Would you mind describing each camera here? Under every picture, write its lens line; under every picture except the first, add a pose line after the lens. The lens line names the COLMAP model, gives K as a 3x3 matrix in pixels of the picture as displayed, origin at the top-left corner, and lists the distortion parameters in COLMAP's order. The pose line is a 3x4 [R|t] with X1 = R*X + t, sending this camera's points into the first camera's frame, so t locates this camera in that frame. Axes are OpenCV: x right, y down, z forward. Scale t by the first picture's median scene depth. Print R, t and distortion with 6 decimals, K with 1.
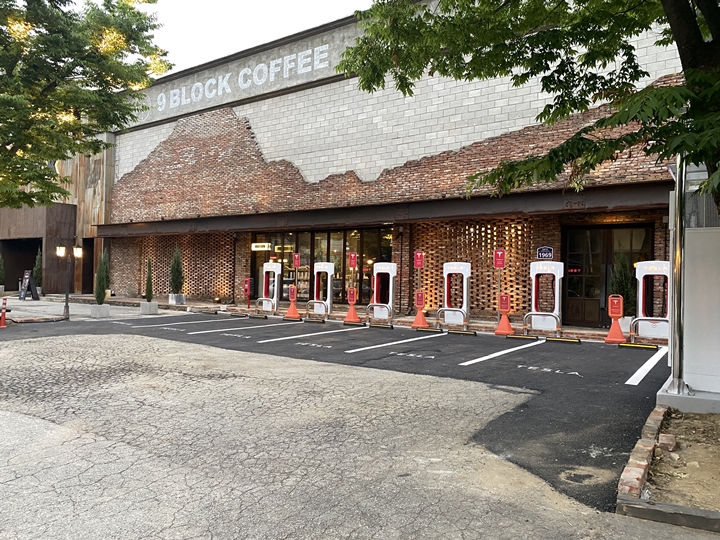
lens RADIAL K [[550.6, 0, 367.1], [0, 550.6, 283.5], [0, 0, 1]] dist [0.045413, -0.042909]
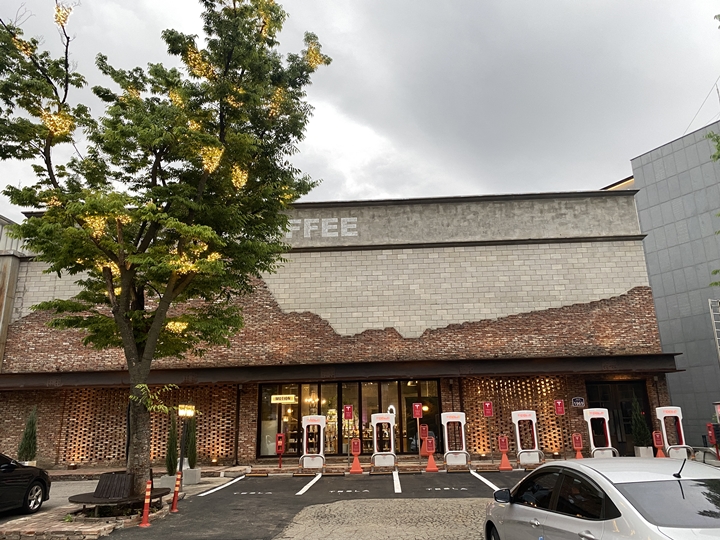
lens RADIAL K [[550.6, 0, 366.7], [0, 550.6, 270.3], [0, 0, 1]] dist [0.045413, -0.042909]
pose [[0.828398, 0.116658, 0.547857, -0.719385], [0.044380, 0.961328, -0.271805, -0.016077], [-0.558379, 0.249477, 0.791185, 0.119730]]
